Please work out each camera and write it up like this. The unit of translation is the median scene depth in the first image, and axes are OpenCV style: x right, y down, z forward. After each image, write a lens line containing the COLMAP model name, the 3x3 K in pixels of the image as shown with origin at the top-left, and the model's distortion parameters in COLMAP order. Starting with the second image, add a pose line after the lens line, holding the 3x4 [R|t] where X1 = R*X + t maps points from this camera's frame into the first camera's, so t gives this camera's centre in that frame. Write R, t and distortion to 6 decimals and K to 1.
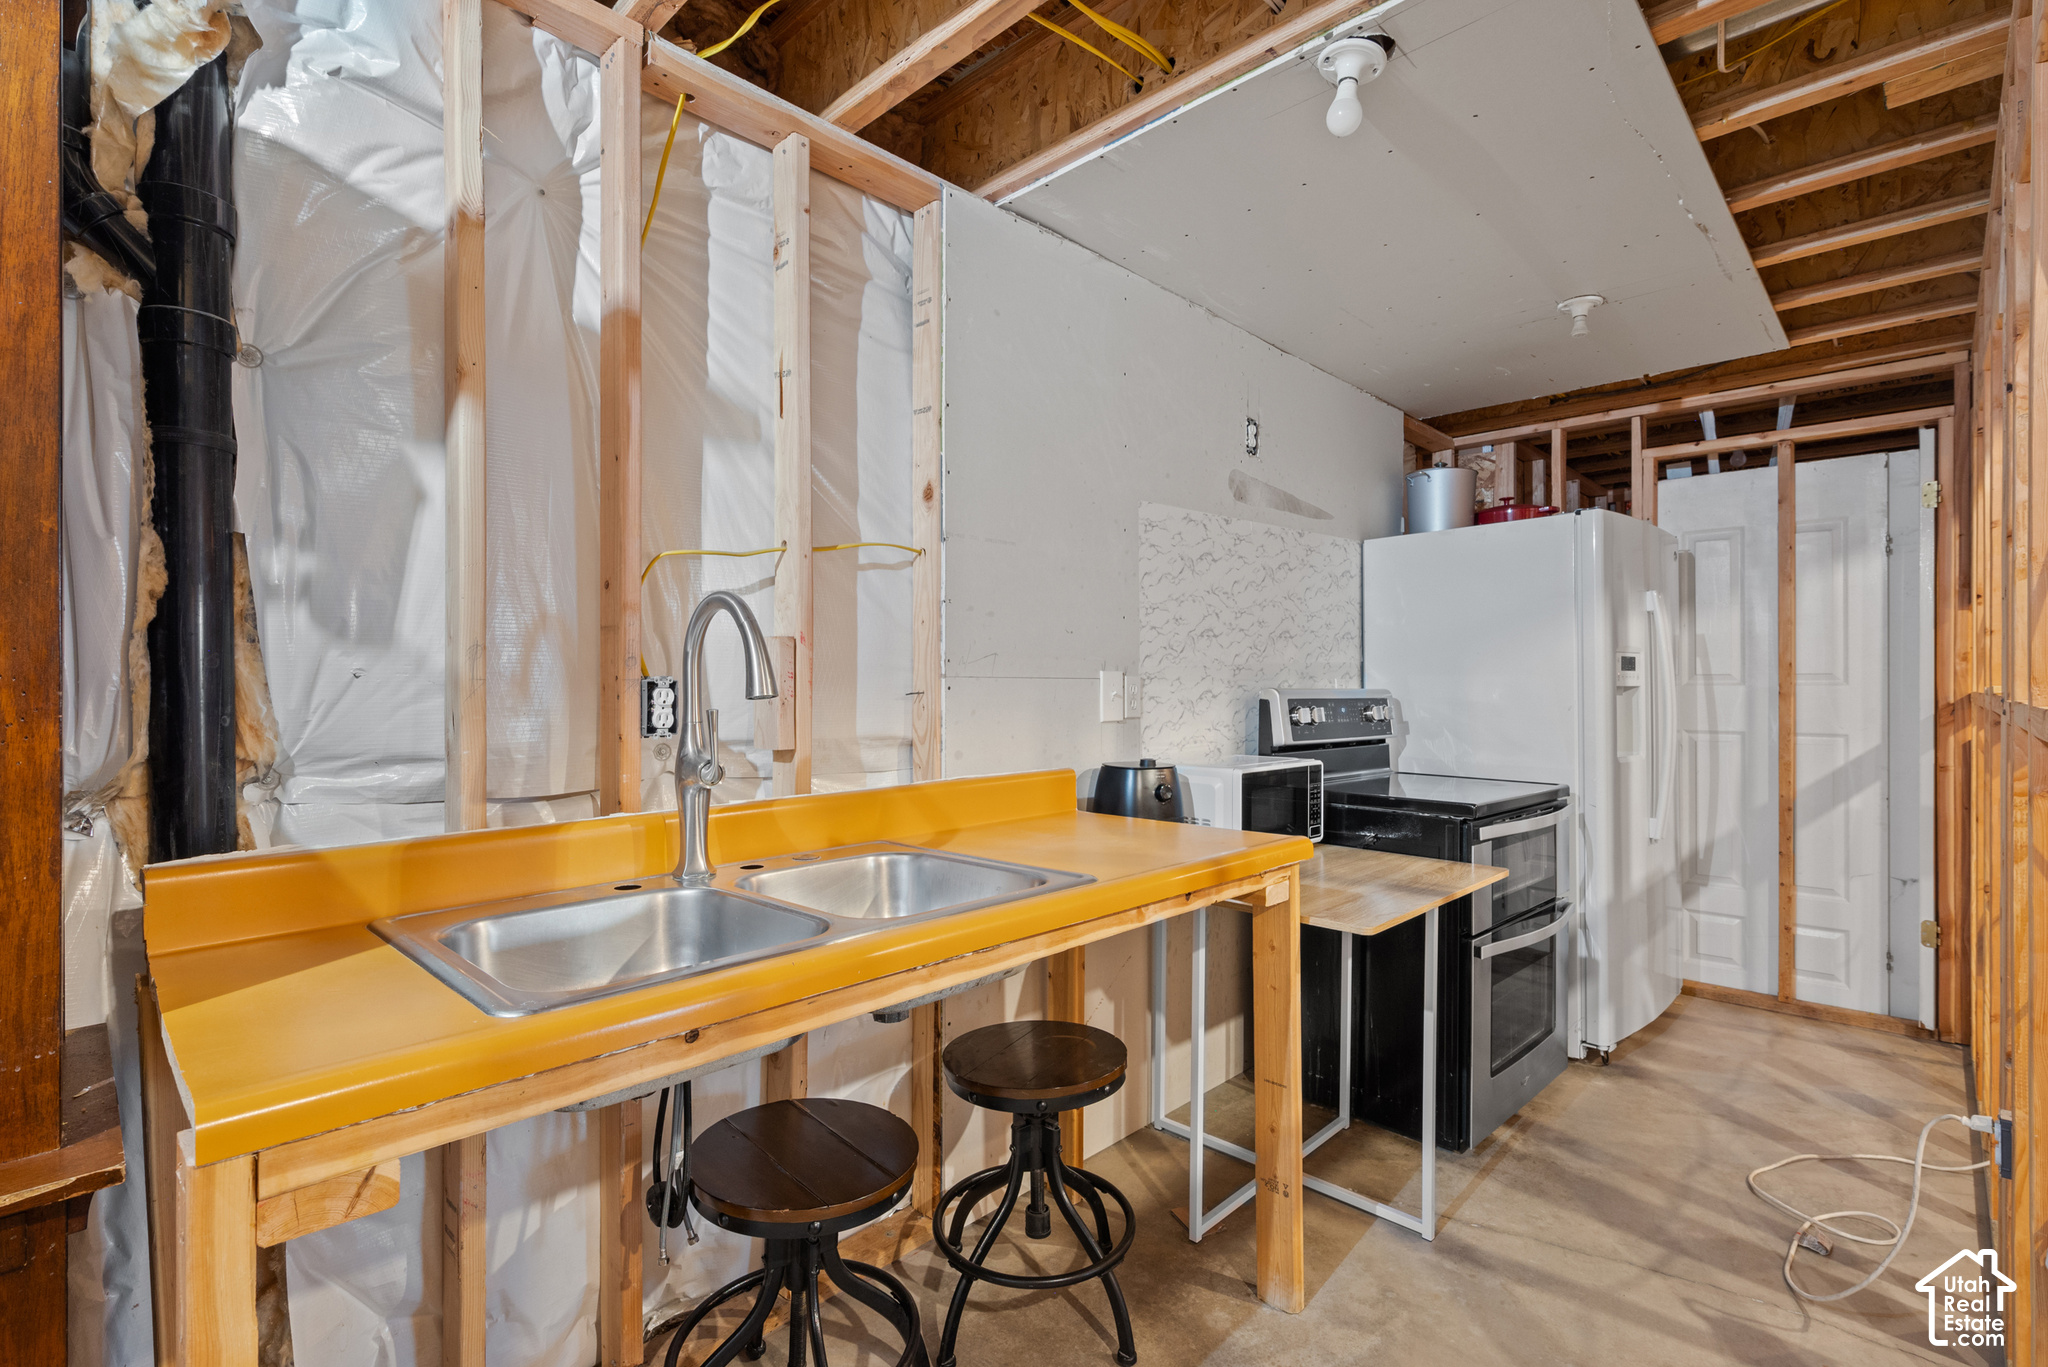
lens RADIAL K [[944.7, 0, 1024.0], [0, 944.7, 683.5], [0, 0, 1]] dist [-0.000699, 0.000474]
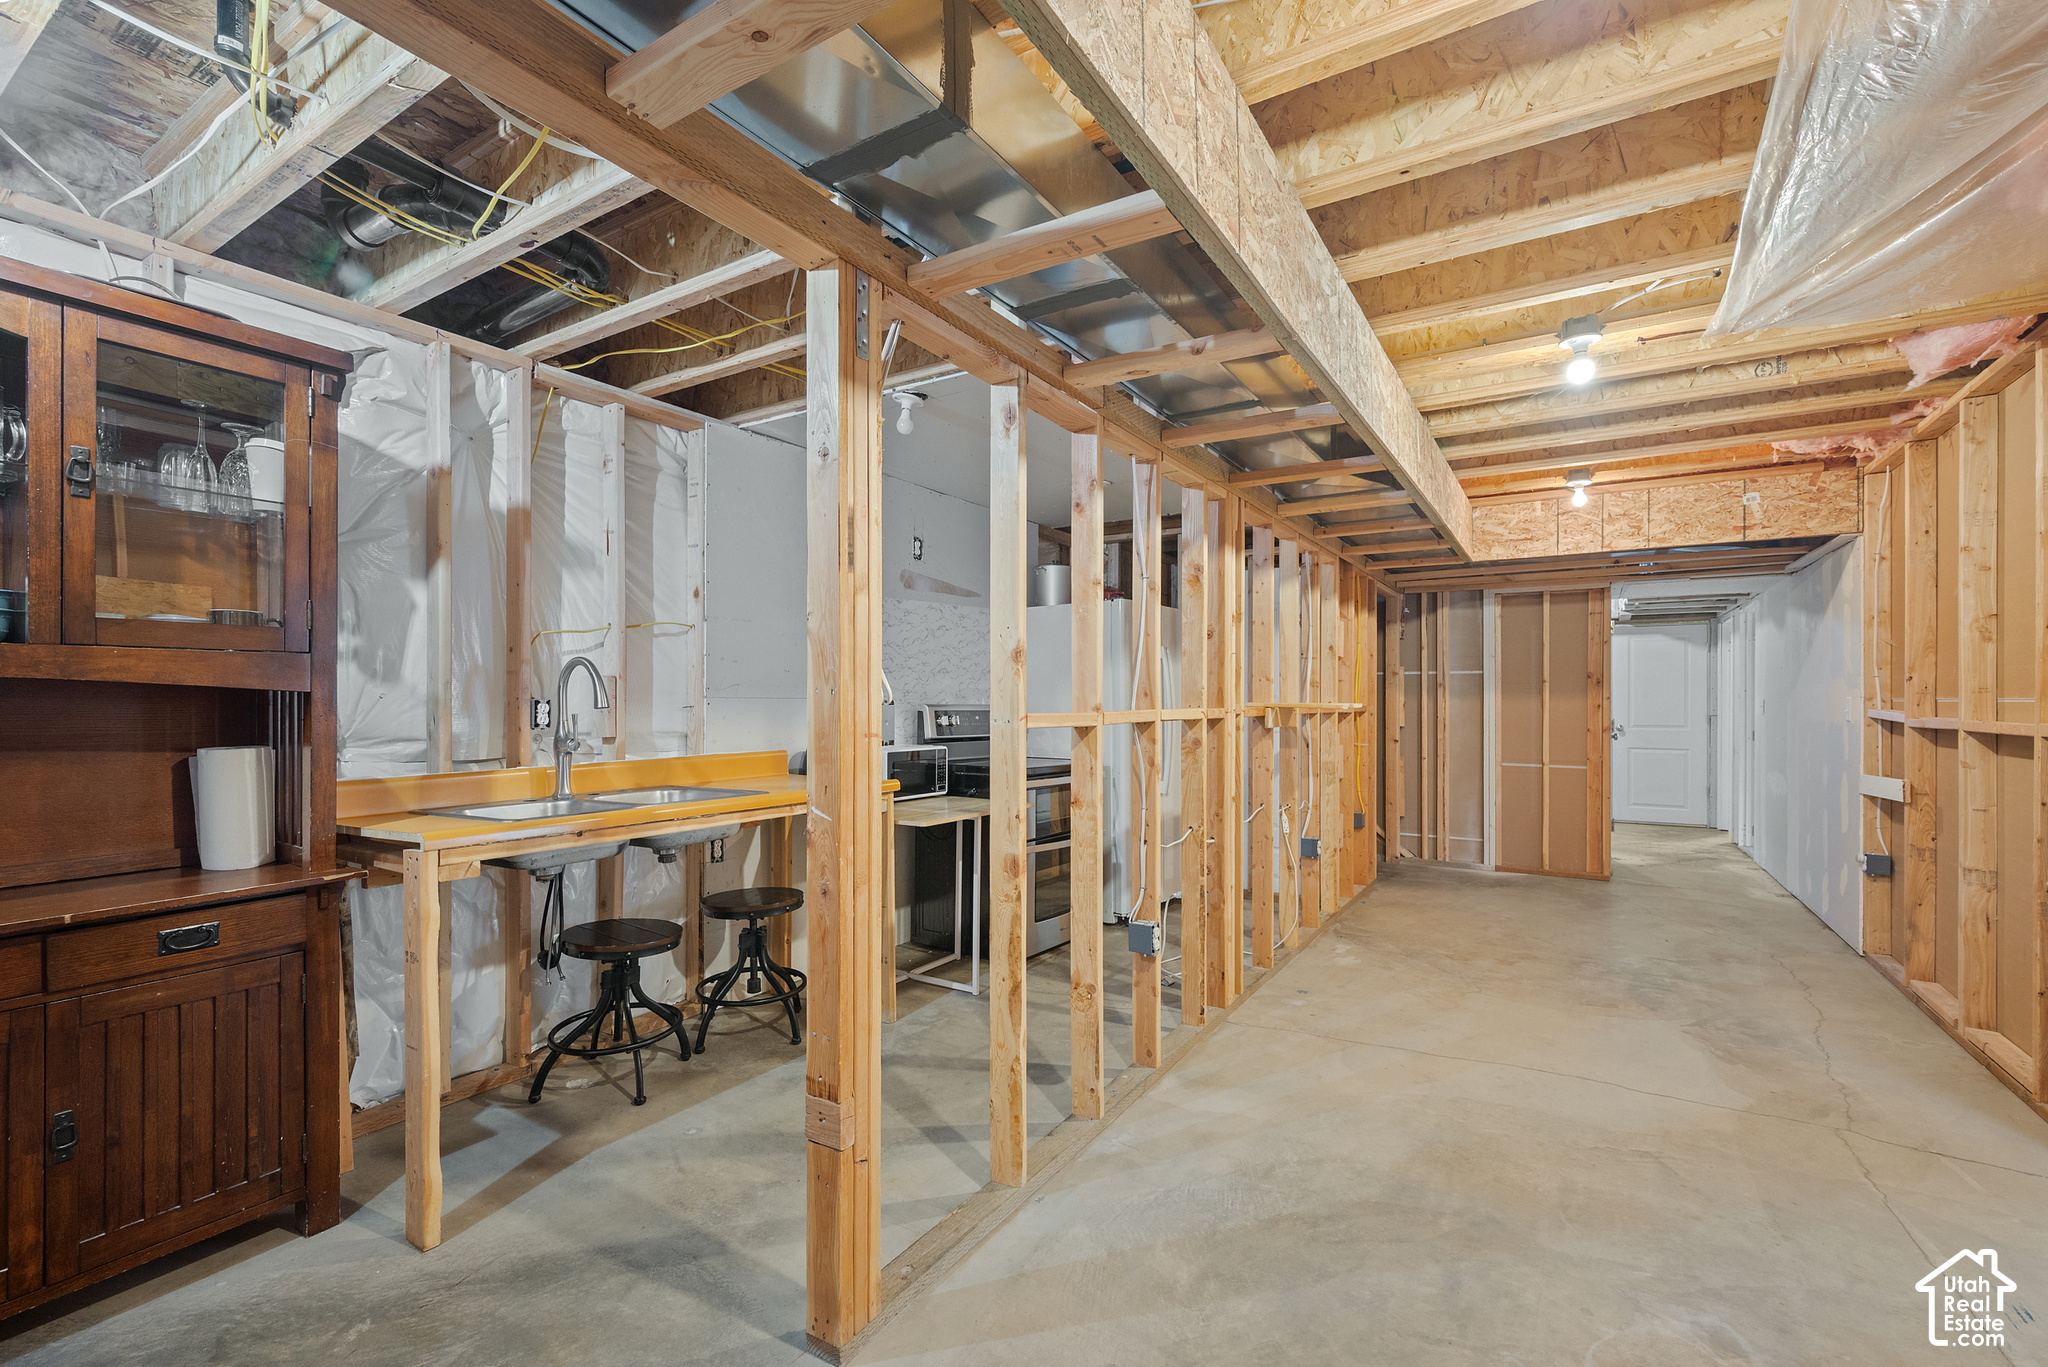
lens RADIAL K [[876.0, 0, 1030.4], [0, 876.0, 698.2], [0, 0, 1]] dist [0.001104, -0.000311]
pose [[0.976244, 0.000876, 0.216670, 0.177422], [-0.000144, 0.999994, -0.003392, -0.000164], [-0.216672, 0.003280, 0.976239, -0.847904]]
